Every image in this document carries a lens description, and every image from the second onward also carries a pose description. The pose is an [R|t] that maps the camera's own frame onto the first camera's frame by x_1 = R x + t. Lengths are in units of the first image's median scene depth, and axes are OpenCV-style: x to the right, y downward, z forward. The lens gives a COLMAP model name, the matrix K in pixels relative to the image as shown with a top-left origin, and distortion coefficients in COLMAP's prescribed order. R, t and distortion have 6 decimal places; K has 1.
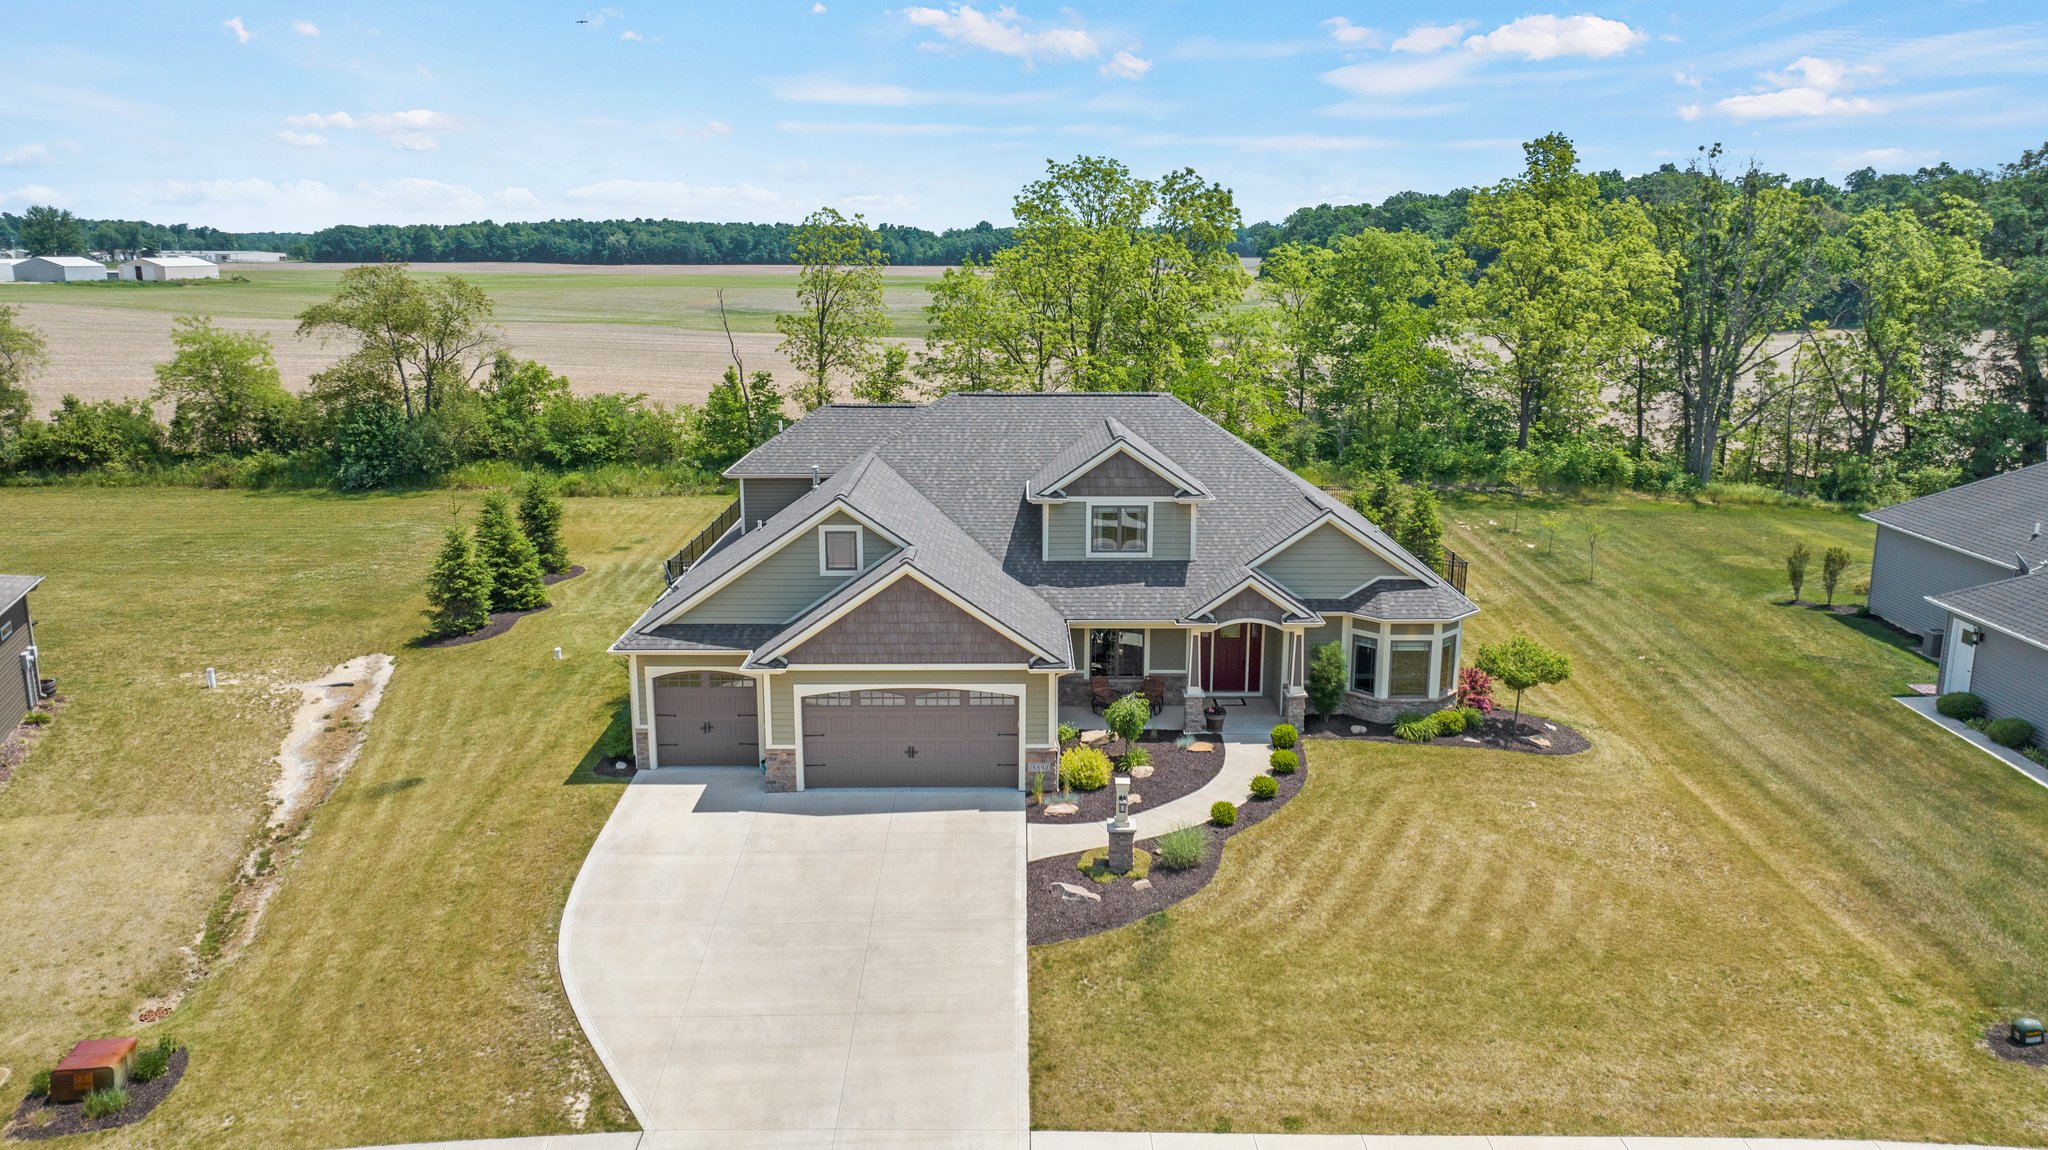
lens RADIAL K [[1445.1, 0, 1029.0], [0, 1445.1, 568.7], [0, 0, 1]] dist [-0.053021, 0.066671]
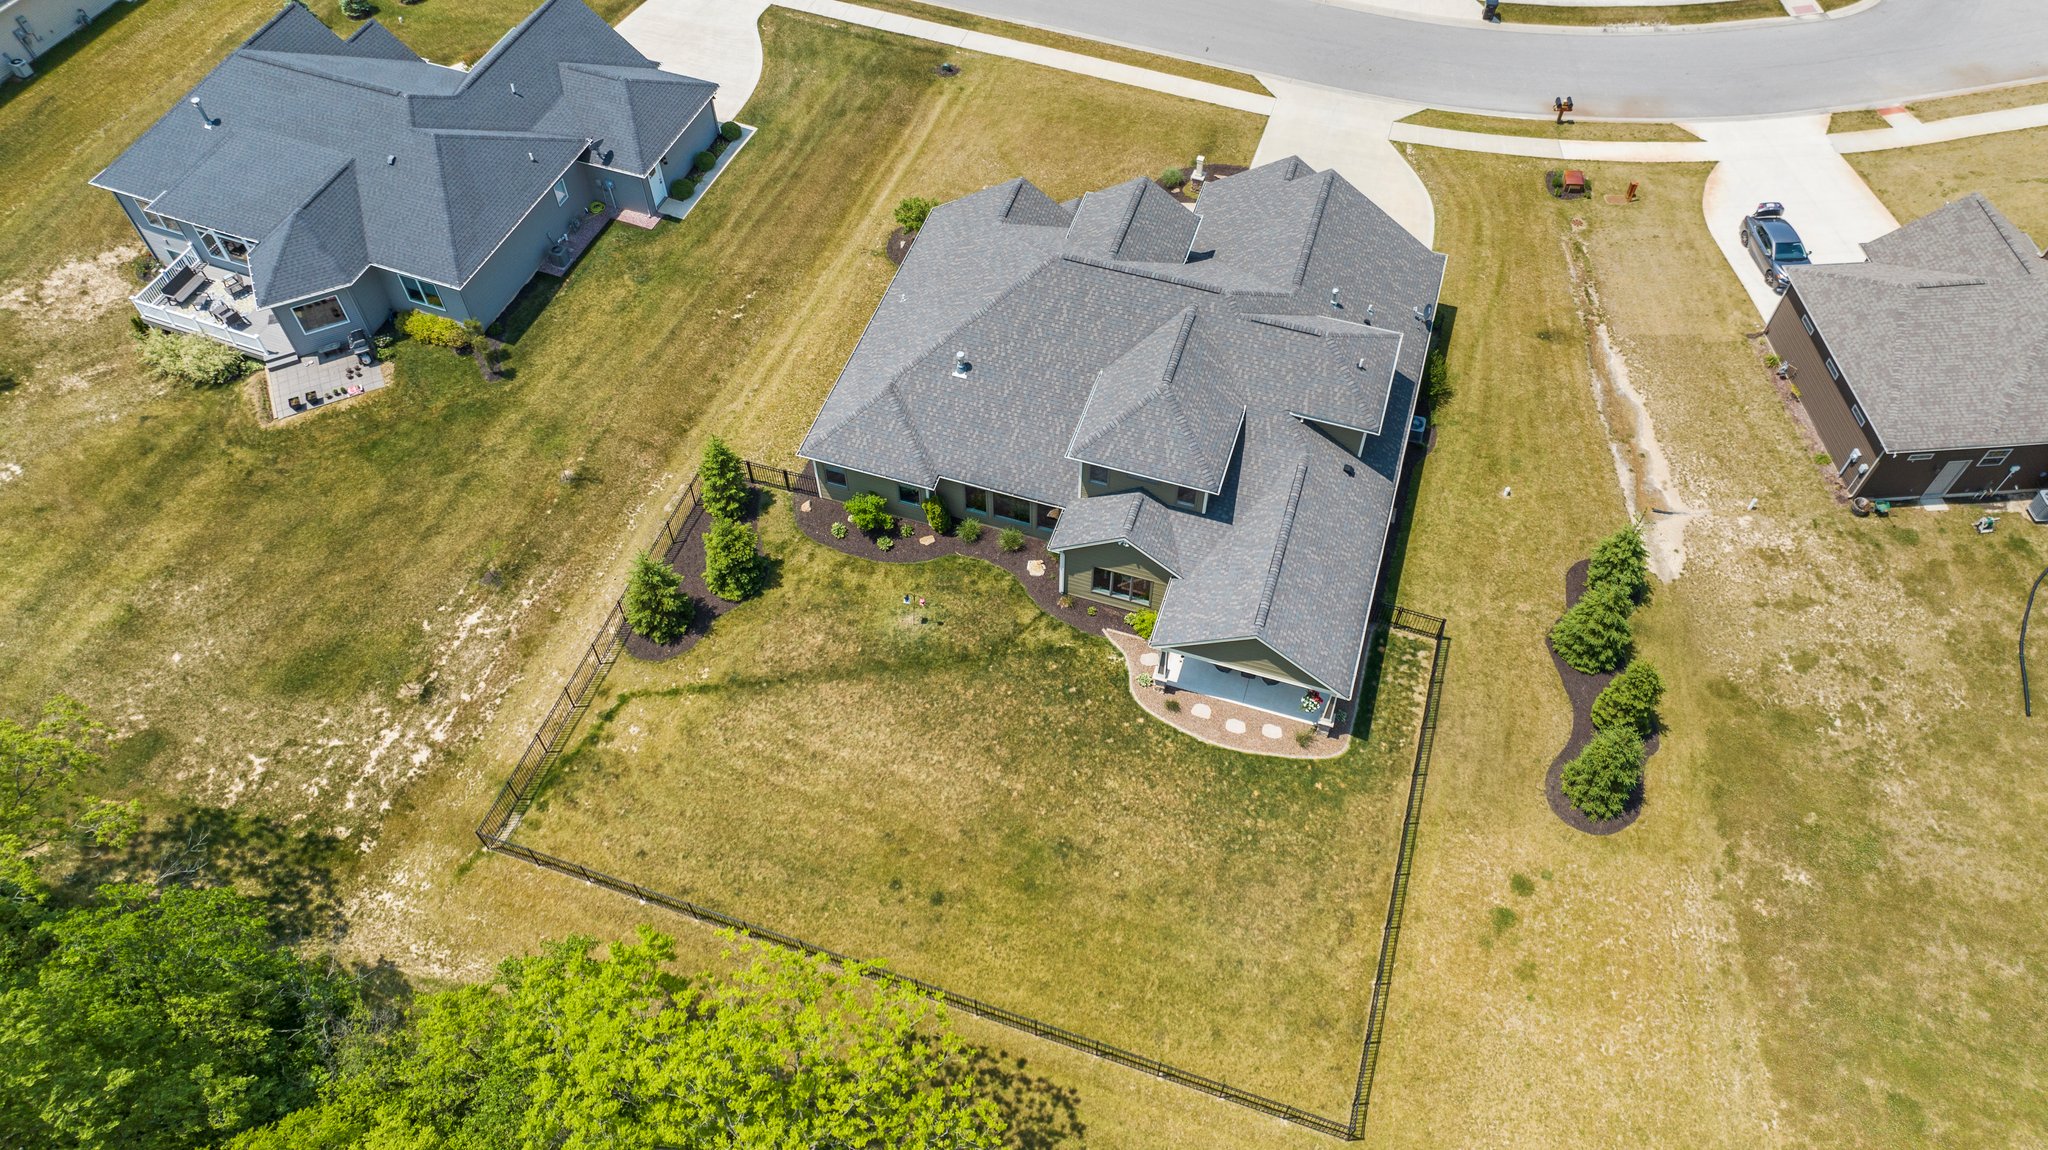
lens RADIAL K [[1442.3, 0, 1030.2], [0, 1442.3, 559.9], [0, 0, 1]] dist [-0.021738, -0.003055]
pose [[-0.948945, -0.253633, 0.187549, -0.228111], [0.069067, 0.413070, 0.908076, -1.433185], [-0.307789, 0.874668, -0.374463, 2.133826]]
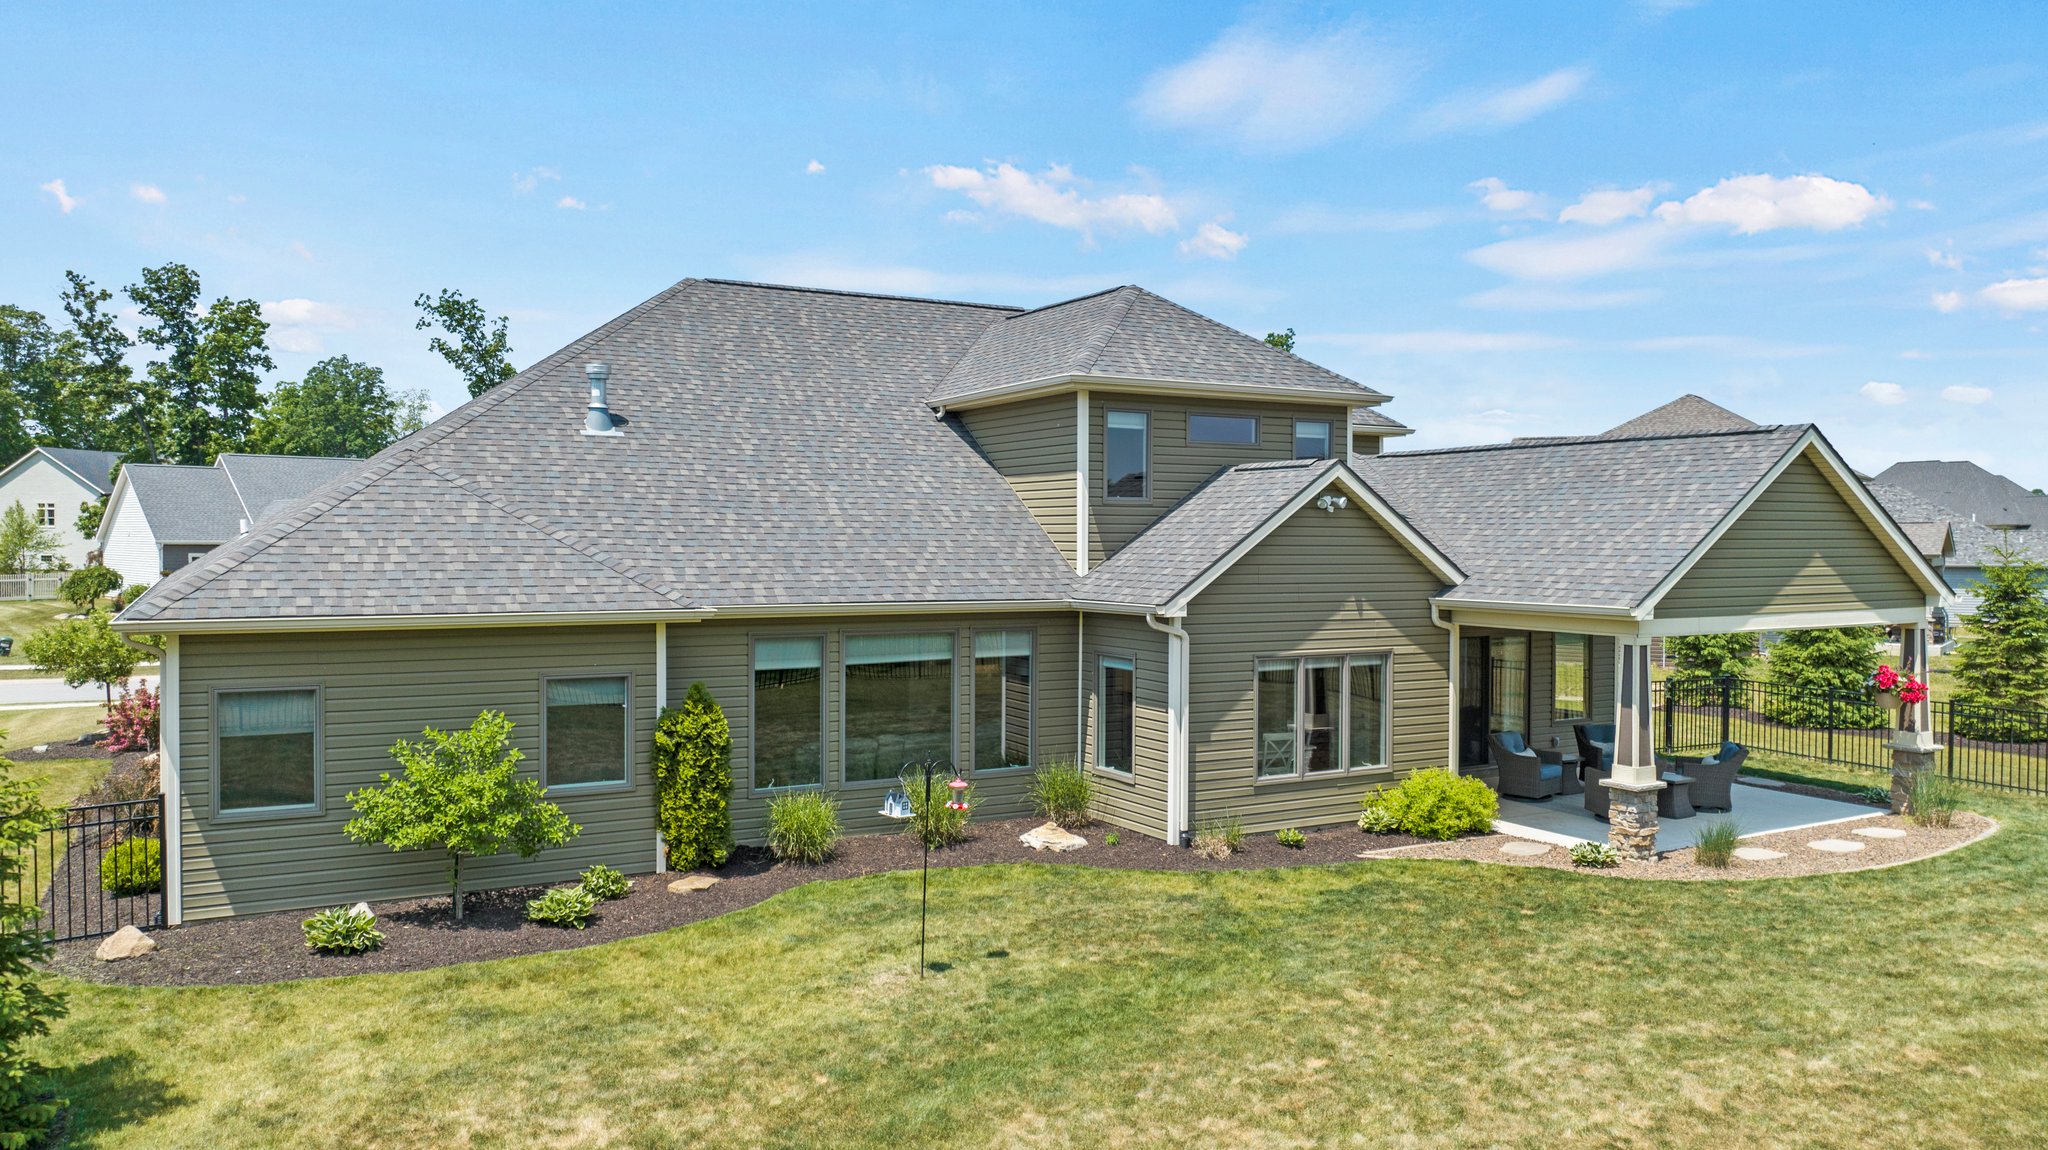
lens RADIAL K [[1442.3, 0, 1030.2], [0, 1442.3, 559.9], [0, 0, 1]] dist [-0.021738, -0.003055]
pose [[-0.873904, 0.003584, -0.486086, 0.312989], [-0.111521, 0.971823, 0.207662, -0.182250], [0.473134, 0.235685, -0.848880, 1.942681]]
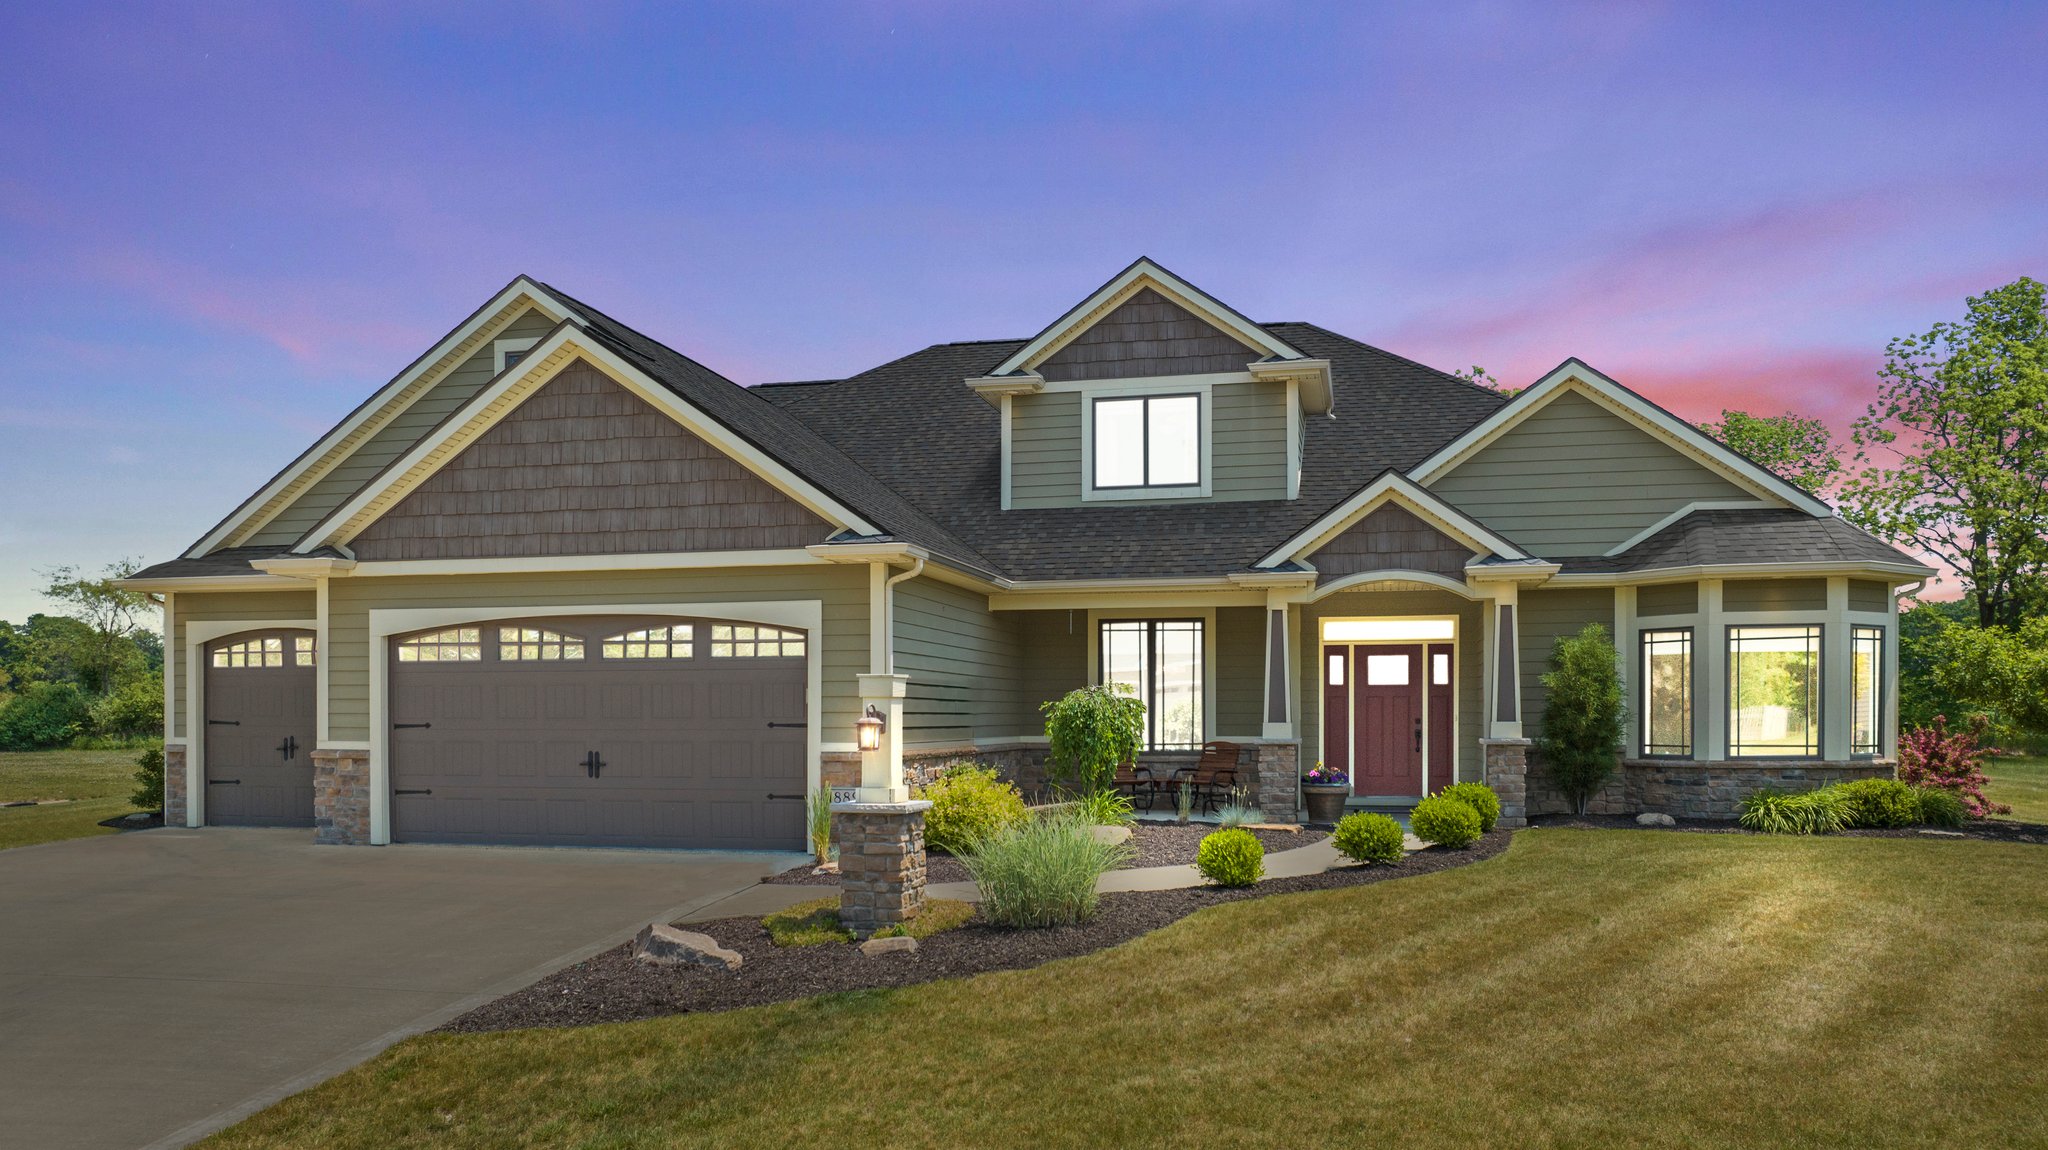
lens RADIAL K [[1498.5, 0, 1031.0], [0, 1498.5, 728.1], [0, 0, 1]] dist [-0.013723, -0.007292]
pose [[0.971996, 0.001659, -0.234993, 0.162955], [-0.051528, 0.977145, -0.206236, 0.202974], [0.229280, 0.212569, 0.949866, 0.560784]]
